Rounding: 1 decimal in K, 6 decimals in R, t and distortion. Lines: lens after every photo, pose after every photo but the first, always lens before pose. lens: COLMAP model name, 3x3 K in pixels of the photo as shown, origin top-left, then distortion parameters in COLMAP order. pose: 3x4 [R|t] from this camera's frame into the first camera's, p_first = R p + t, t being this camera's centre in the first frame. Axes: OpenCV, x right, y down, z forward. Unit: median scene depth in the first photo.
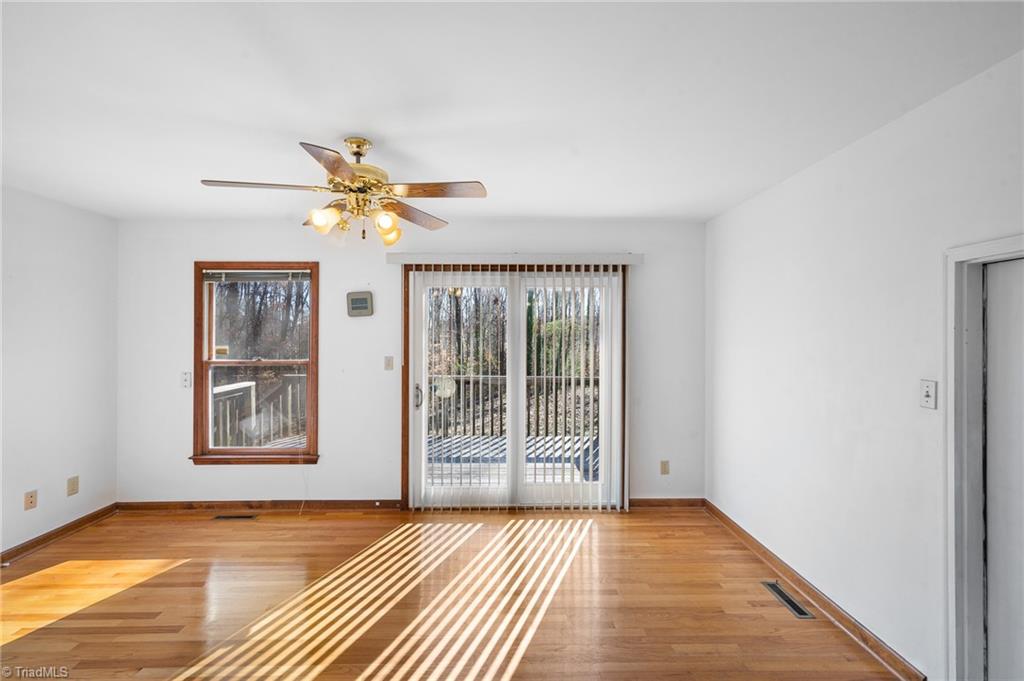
lens RADIAL K [[451.7, 0, 507.3], [0, 451.7, 327.9], [0, 0, 1]] dist [0.000504, -0.000022]
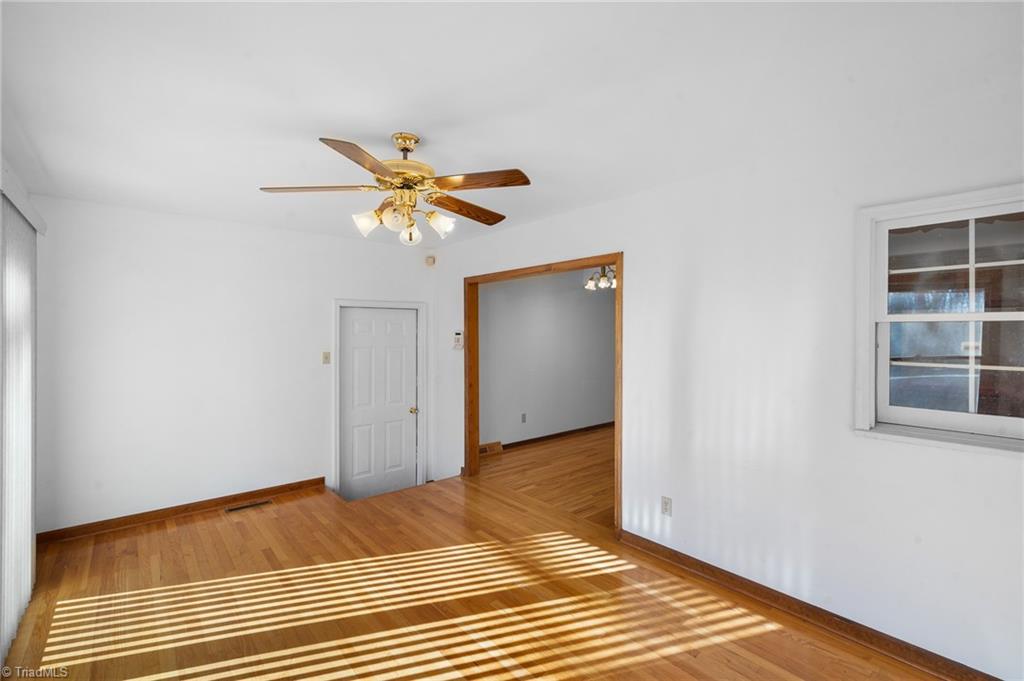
lens RADIAL K [[456.9, 0, 511.2], [0, 456.9, 334.8], [0, 0, 1]] dist [-0.000314, -0.000081]
pose [[-0.635551, -0.004598, 0.772045, -1.248326], [-0.006605, 0.999978, 0.000518, 0.020492], [-0.772030, -0.004770, -0.635568, 1.460413]]
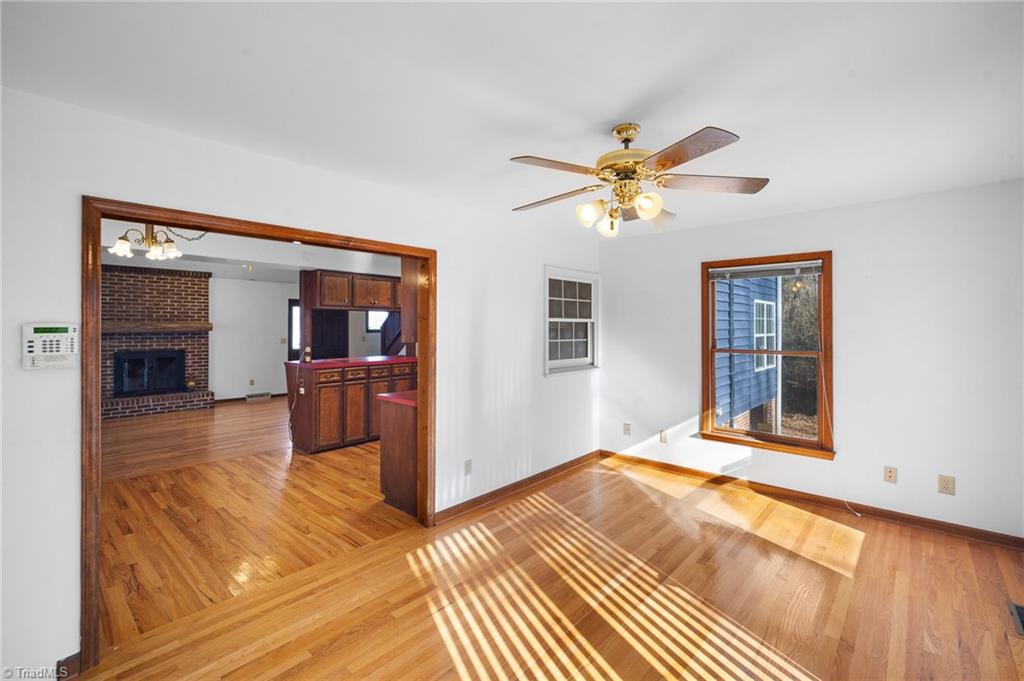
lens RADIAL K [[451.7, 0, 507.3], [0, 451.7, 327.9], [0, 0, 1]] dist [0.000504, -0.000022]
pose [[-0.684368, 0.002901, -0.729131, 0.545293], [0.007114, 0.999971, -0.002699, 0.021282], [0.729102, -0.007034, -0.684369, 1.479184]]
